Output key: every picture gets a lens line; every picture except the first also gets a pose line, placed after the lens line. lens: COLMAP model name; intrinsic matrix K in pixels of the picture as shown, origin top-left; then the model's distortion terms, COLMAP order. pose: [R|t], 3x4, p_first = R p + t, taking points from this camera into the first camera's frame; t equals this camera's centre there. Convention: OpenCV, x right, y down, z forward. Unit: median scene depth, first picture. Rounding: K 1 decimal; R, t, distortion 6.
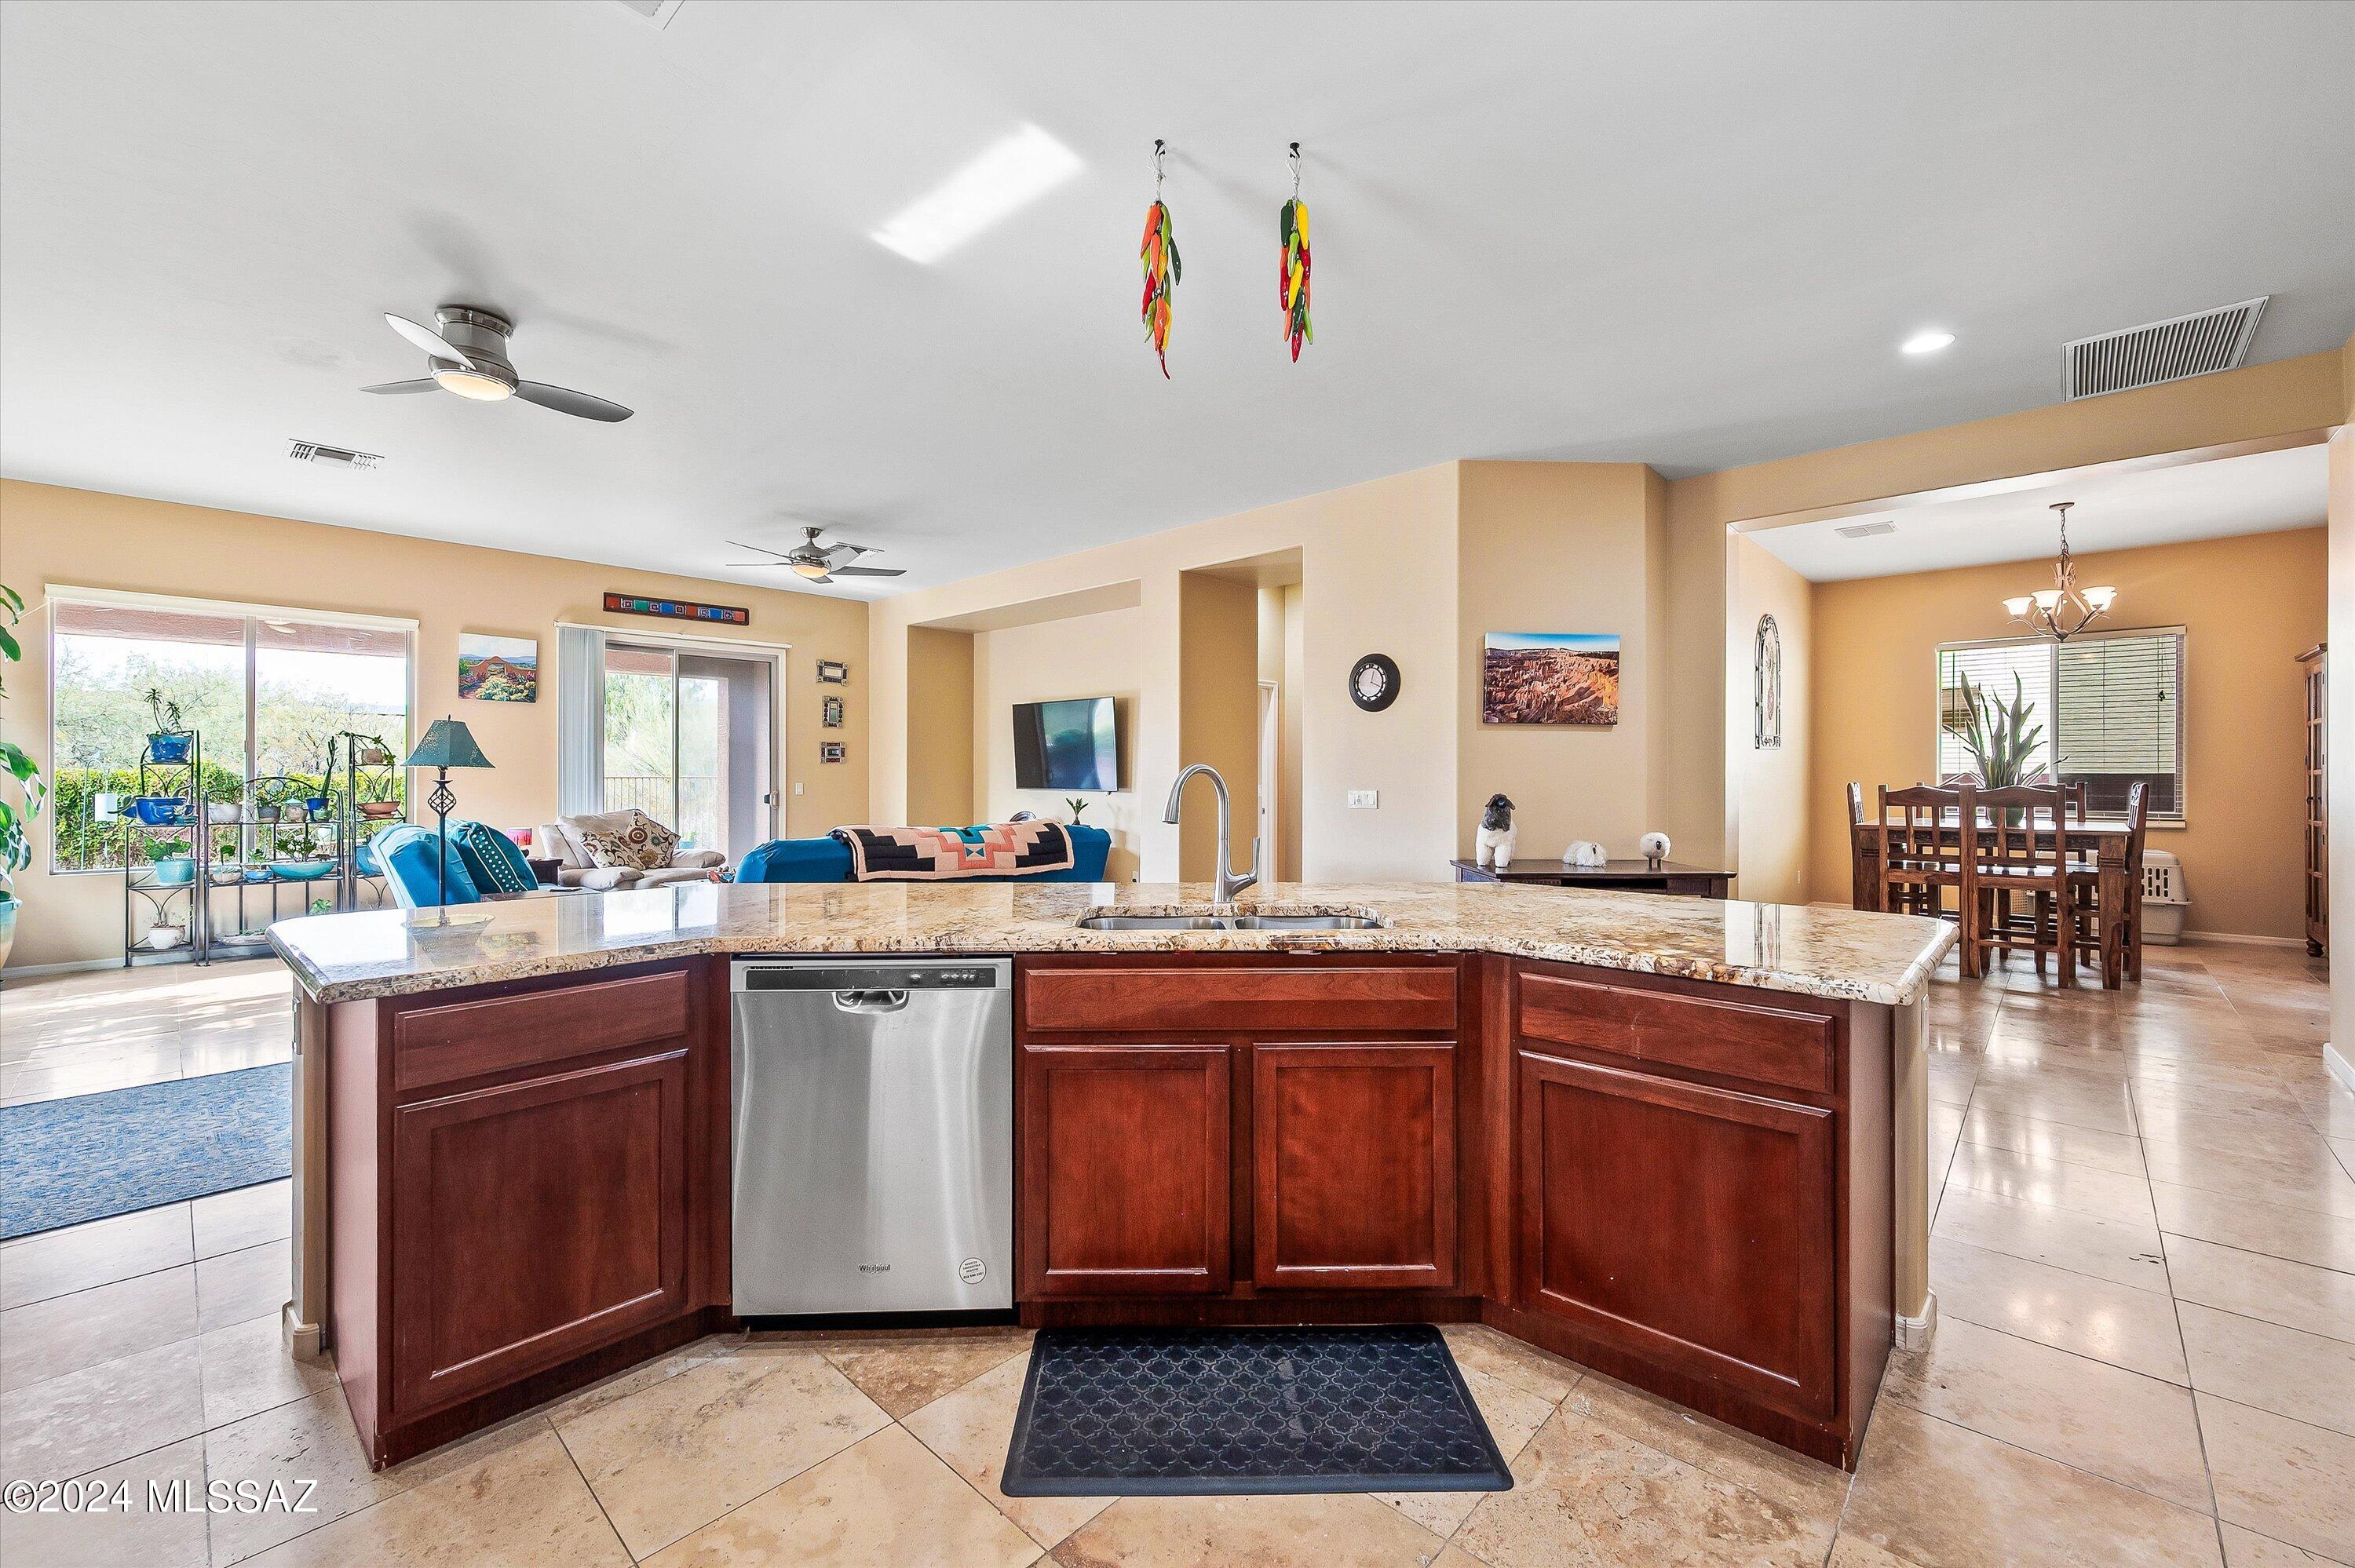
lens RADIAL K [[956.9, 0, 1173.7], [0, 956.9, 779.8], [0, 0, 1]] dist [-0.001934, 0.000778]
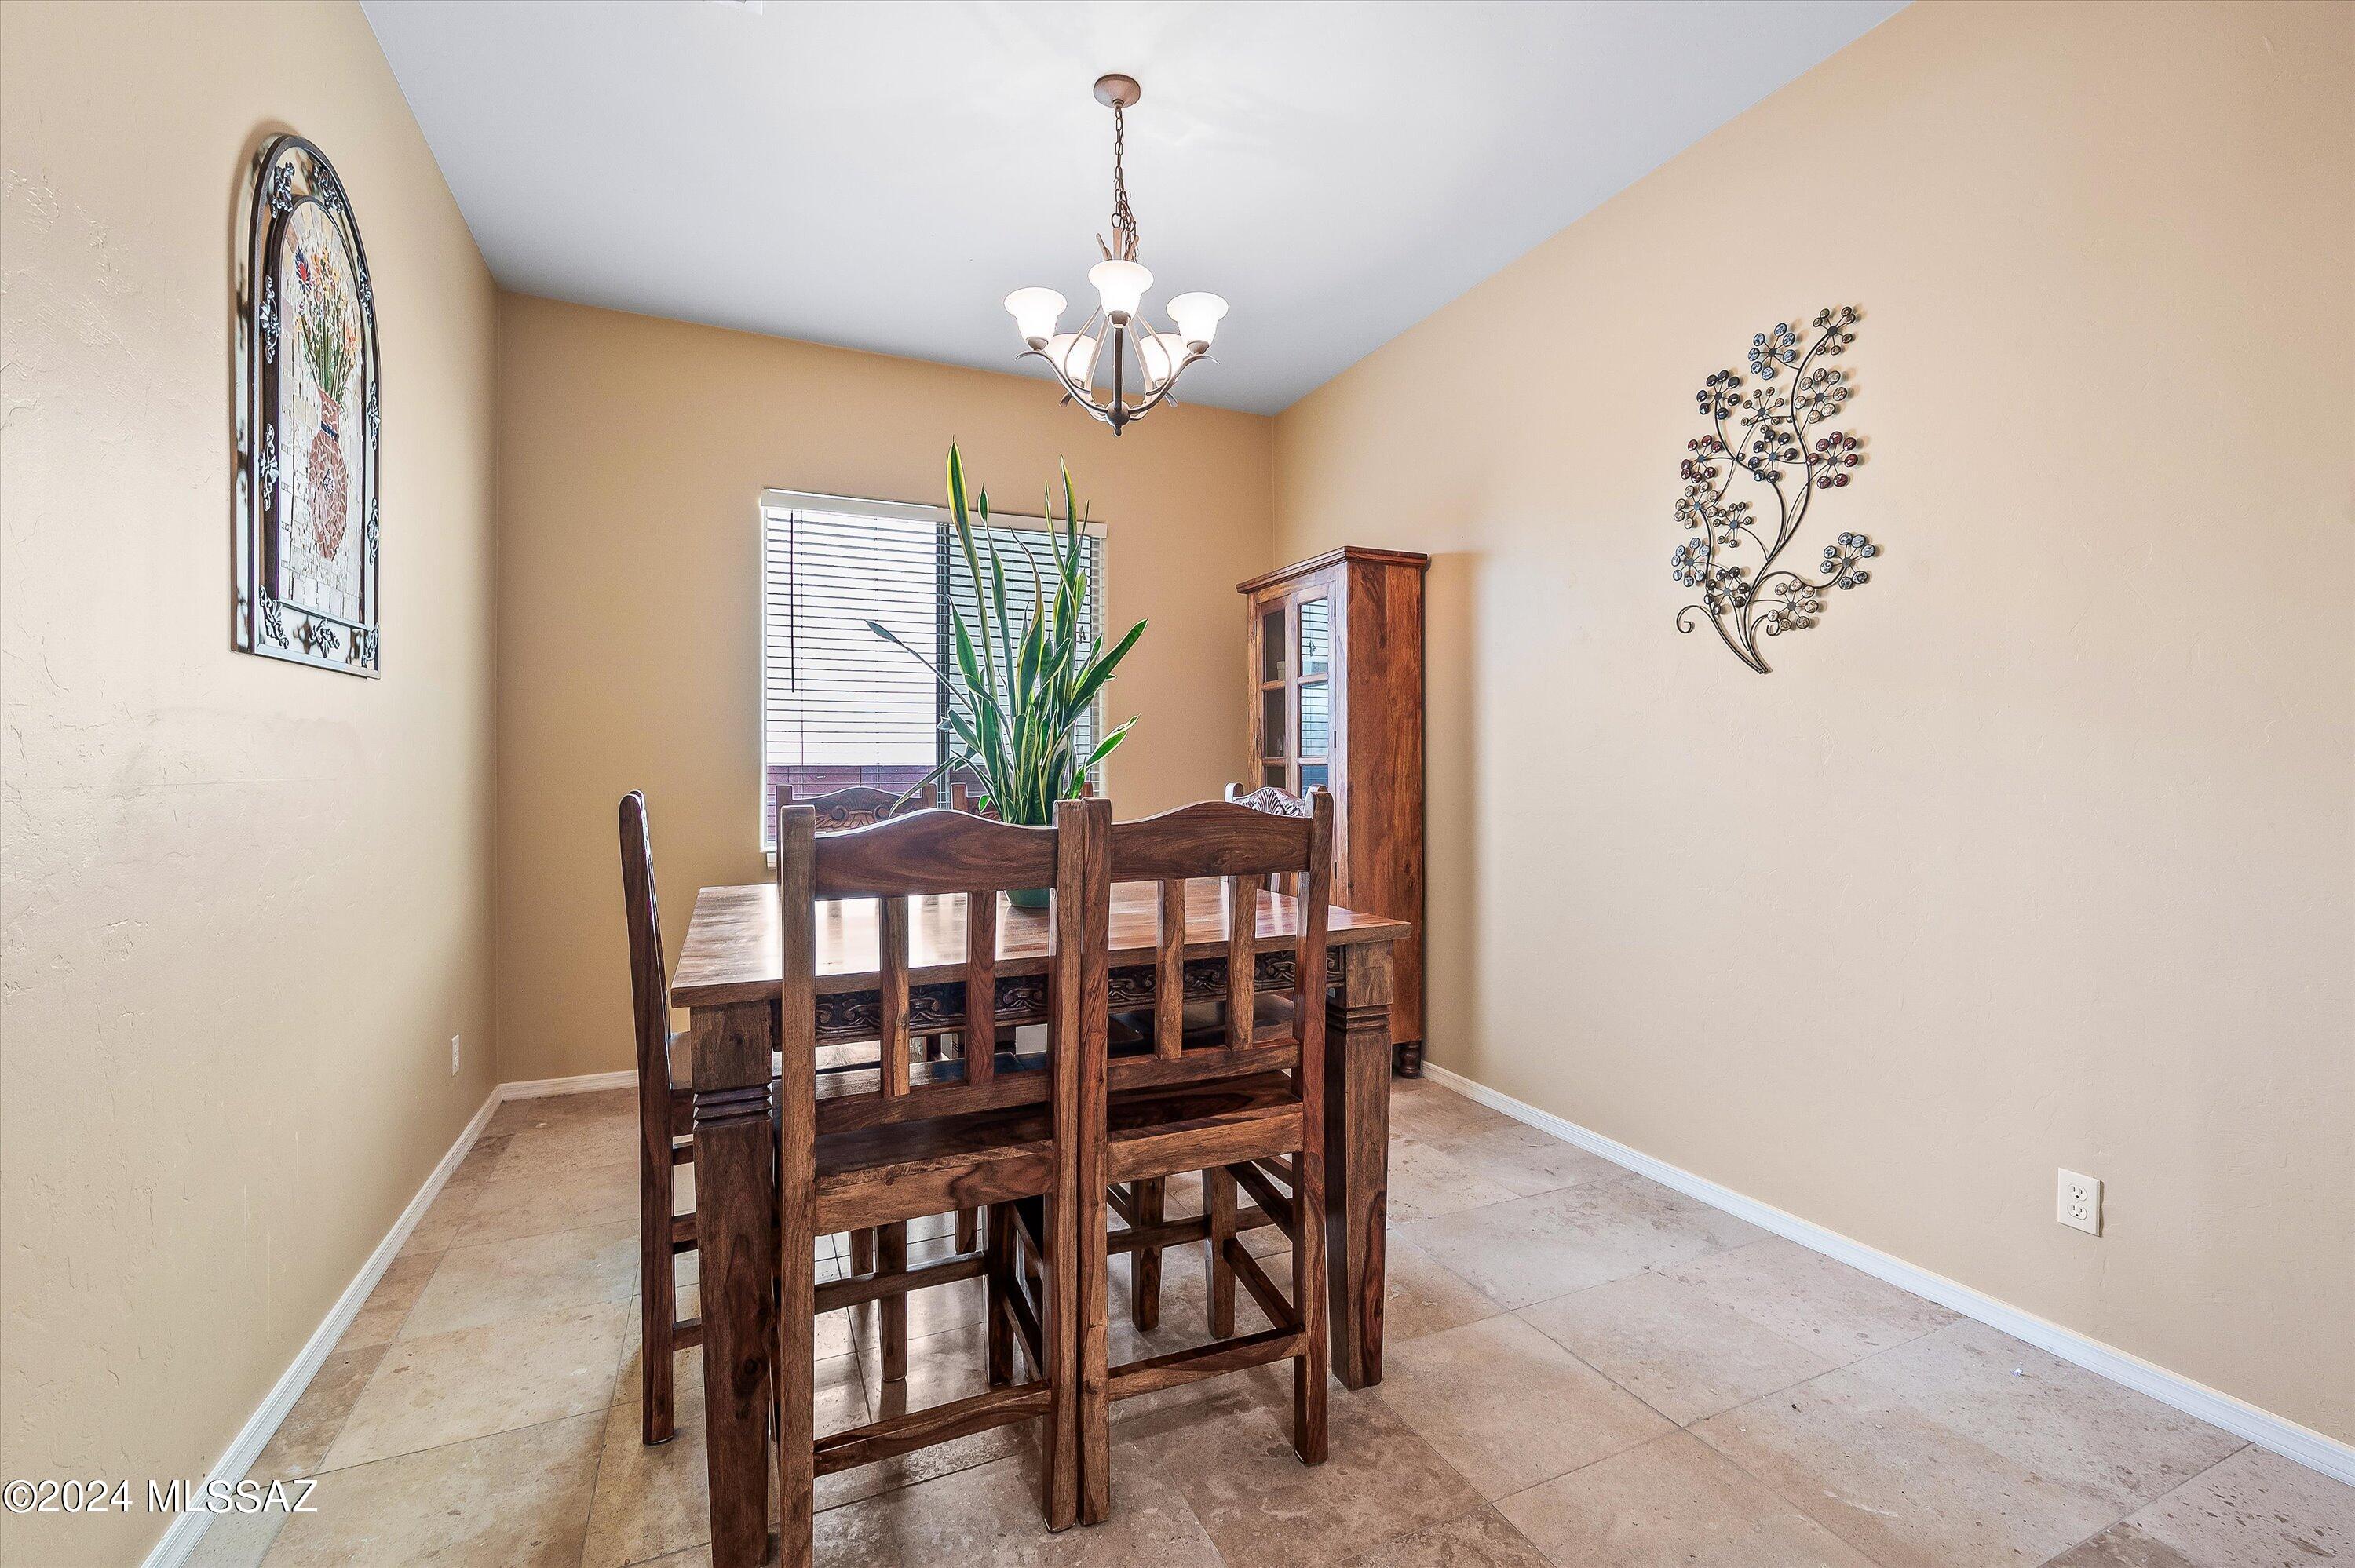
lens RADIAL K [[1004.2, 0, 1178.0], [0, 1004.2, 775.5], [0, 0, 1]] dist [-0.002464, -0.000121]
pose [[0.377757, -0.009012, 0.925861, 0.546033], [0.009335, 0.999939, 0.005924, -0.001805], [-0.925858, 0.006405, 0.377818, 0.813482]]
